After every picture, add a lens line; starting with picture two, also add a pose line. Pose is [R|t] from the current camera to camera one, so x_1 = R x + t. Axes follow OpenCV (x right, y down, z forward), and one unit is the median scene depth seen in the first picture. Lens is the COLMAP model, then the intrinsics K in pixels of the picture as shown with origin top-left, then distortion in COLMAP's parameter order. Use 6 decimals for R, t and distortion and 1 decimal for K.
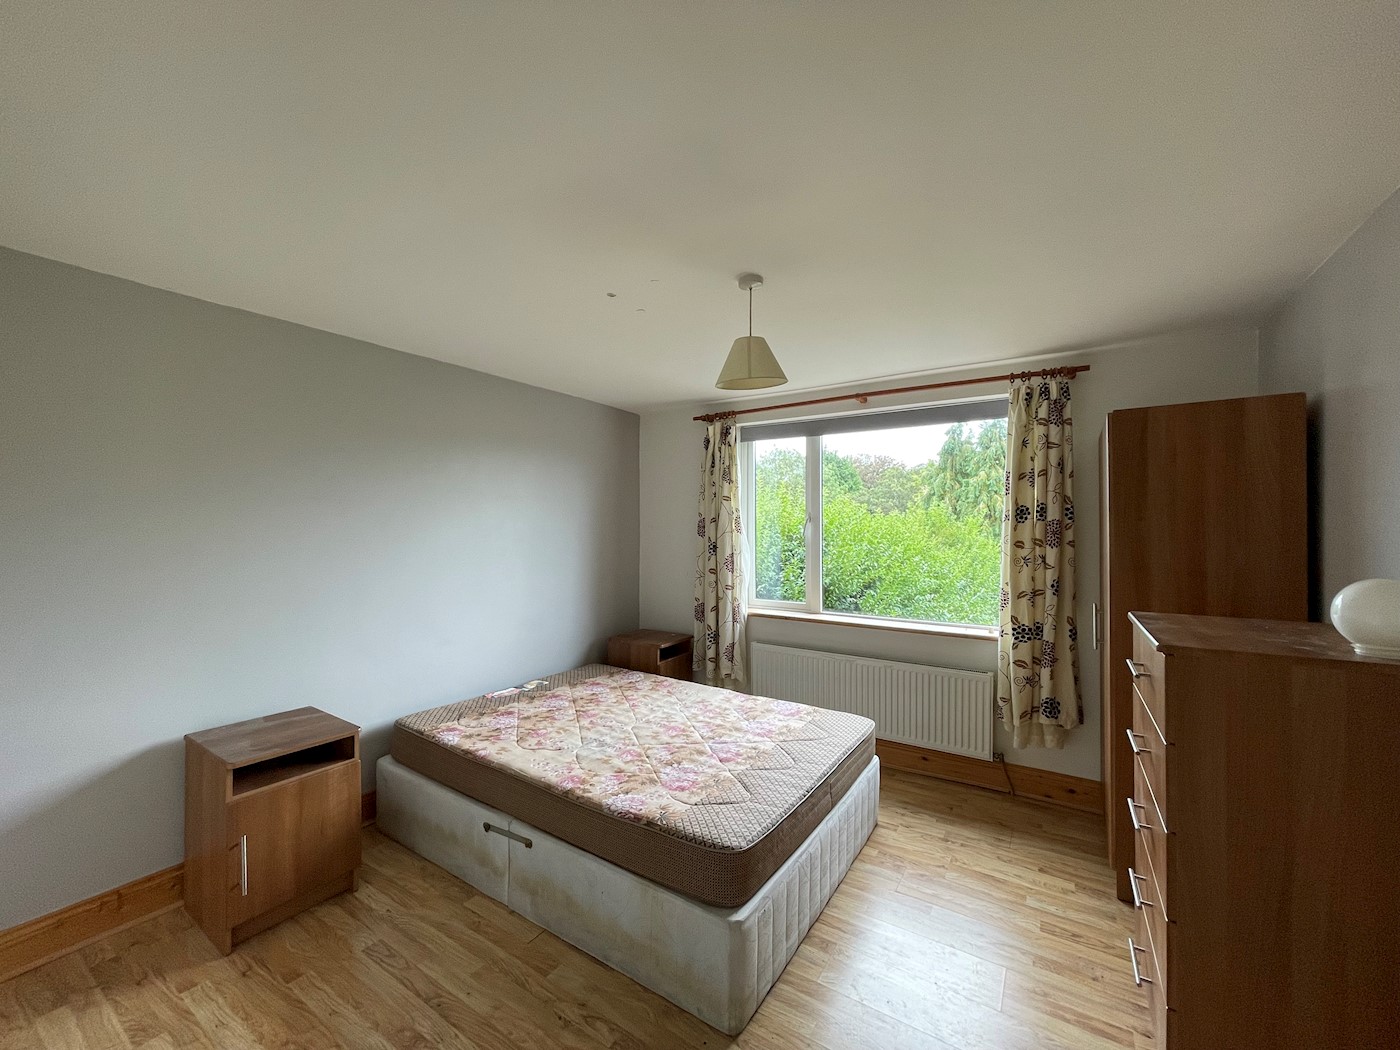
lens RADIAL K [[564.8, 0, 697.7], [0, 564.8, 527.6], [0, 0, 1]] dist [-0.002739, 0.001796]
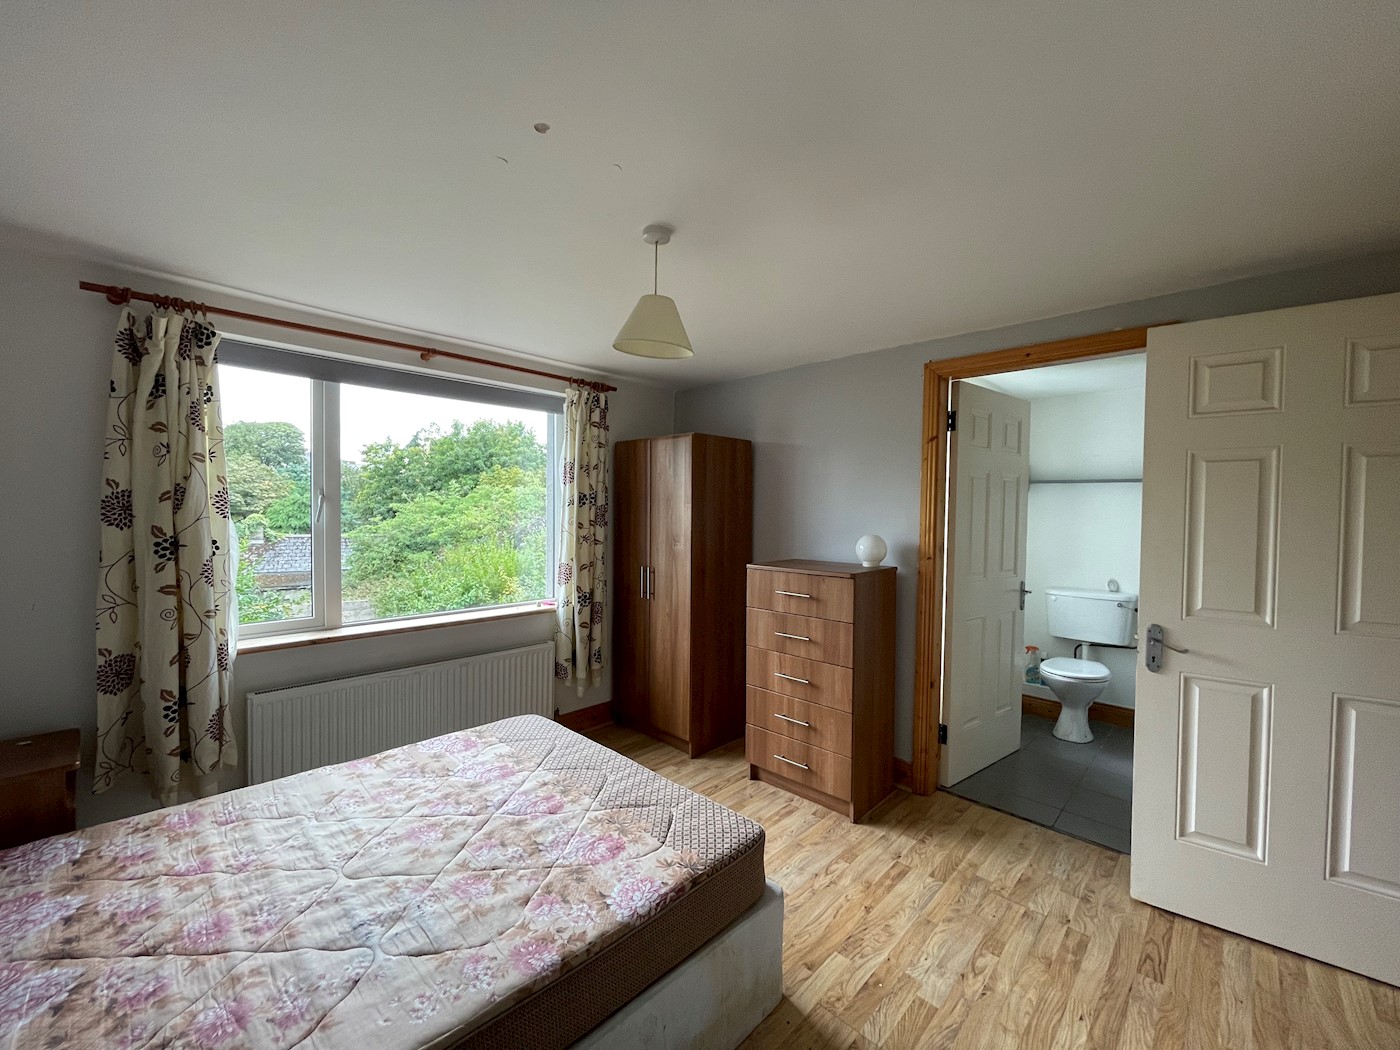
lens RADIAL K [[564.8, 0, 700.6], [0, 564.8, 525.8], [0, 0, 1]] dist [-0.002739, 0.001796]
pose [[0.188092, -0.024360, 0.981849, -0.539819], [-0.005781, 0.999648, 0.025909, -0.001217], [-0.982134, -0.010550, 0.187885, 0.530558]]
